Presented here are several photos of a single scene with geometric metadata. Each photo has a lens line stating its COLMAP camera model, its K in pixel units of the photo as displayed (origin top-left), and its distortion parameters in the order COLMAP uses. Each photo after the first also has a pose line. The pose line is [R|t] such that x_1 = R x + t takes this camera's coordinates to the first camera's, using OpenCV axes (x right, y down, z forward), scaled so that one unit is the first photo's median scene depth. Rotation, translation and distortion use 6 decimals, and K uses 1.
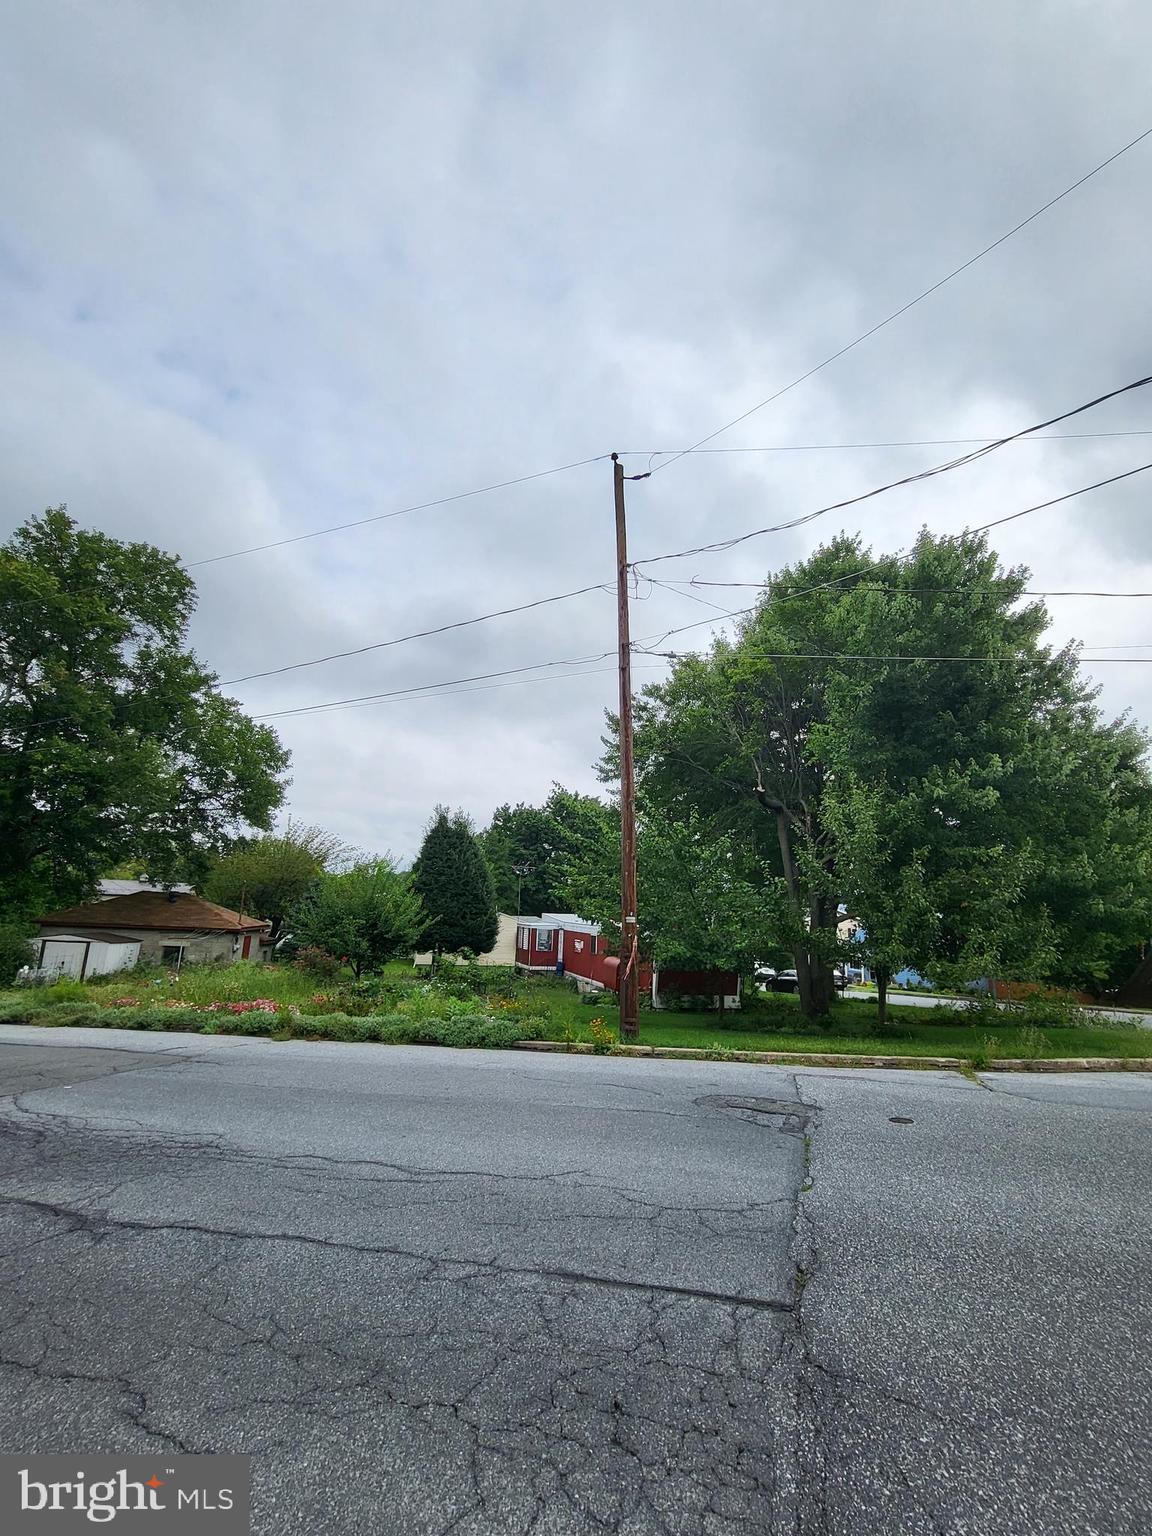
lens RADIAL K [[620.6, 0, 573.6], [0, 620.6, 767.9], [0, 0, 1]] dist [-0.001831, -0.000012]
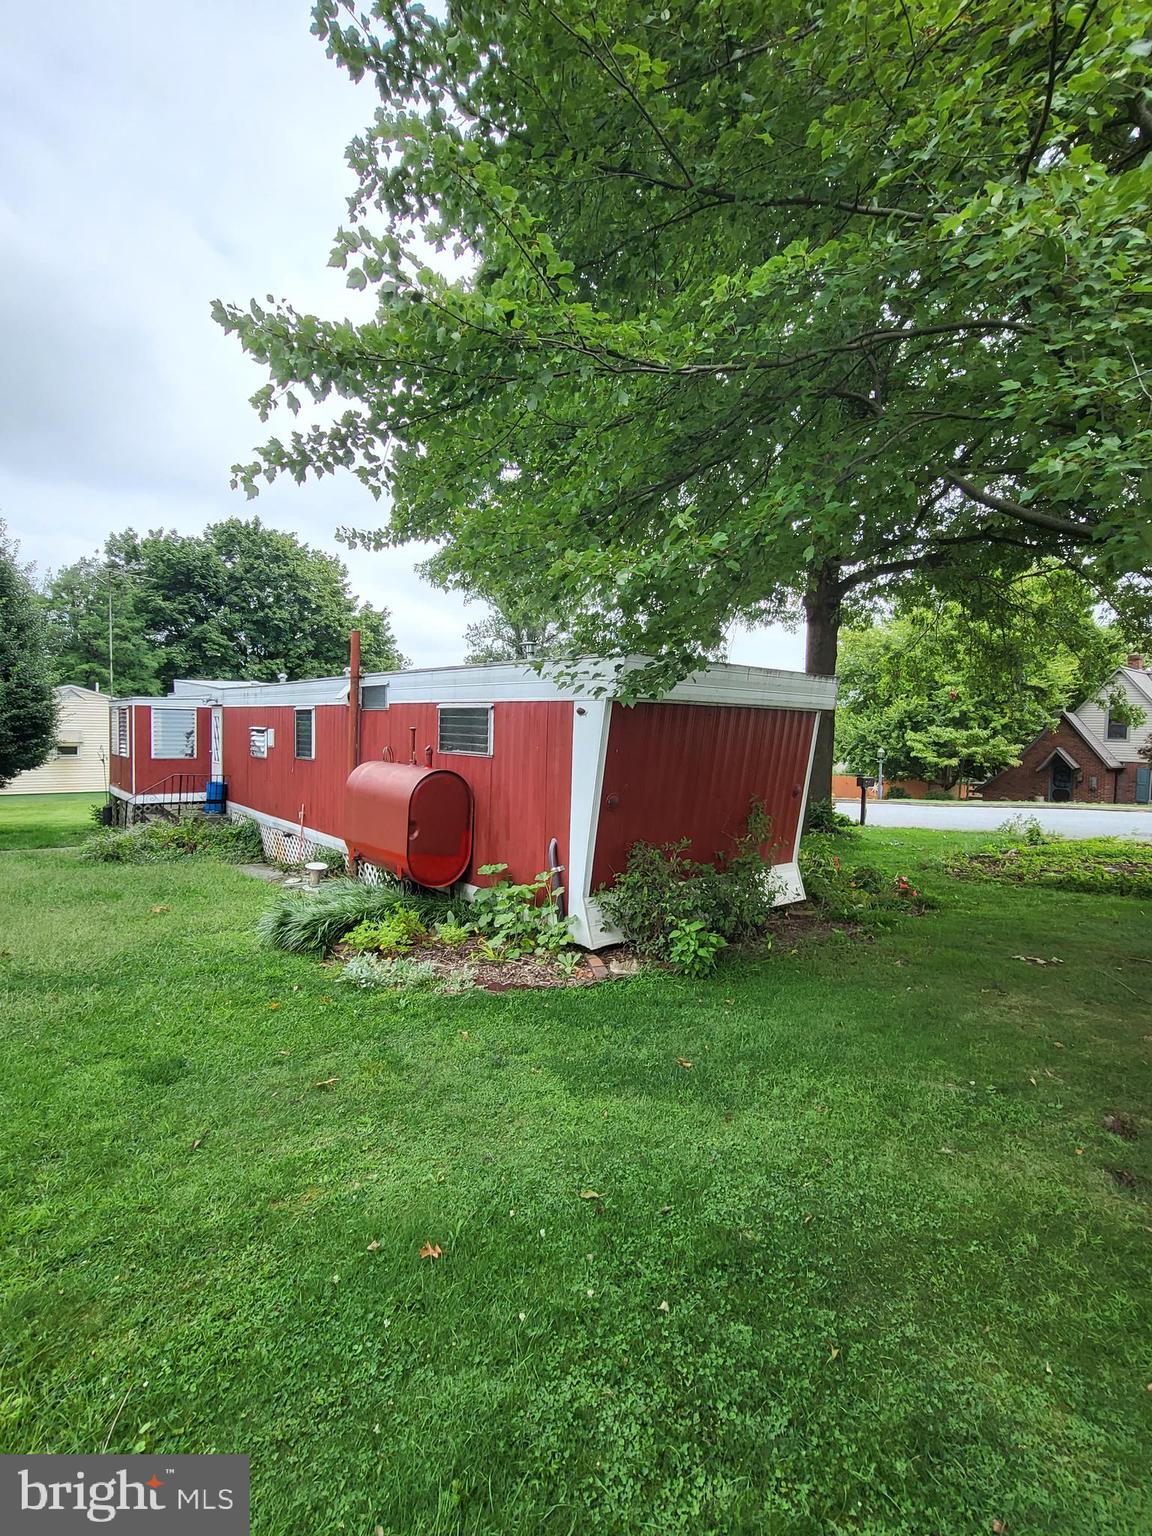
lens RADIAL K [[620.6, 0, 576.6], [0, 620.6, 763.7], [0, 0, 1]] dist [-0.001831, -0.000012]
pose [[0.896518, -0.036163, 0.441528, 0.011966], [-0.093090, 0.959032, 0.267568, 0.161725], [-0.433115, -0.280981, 0.856423, 0.526548]]
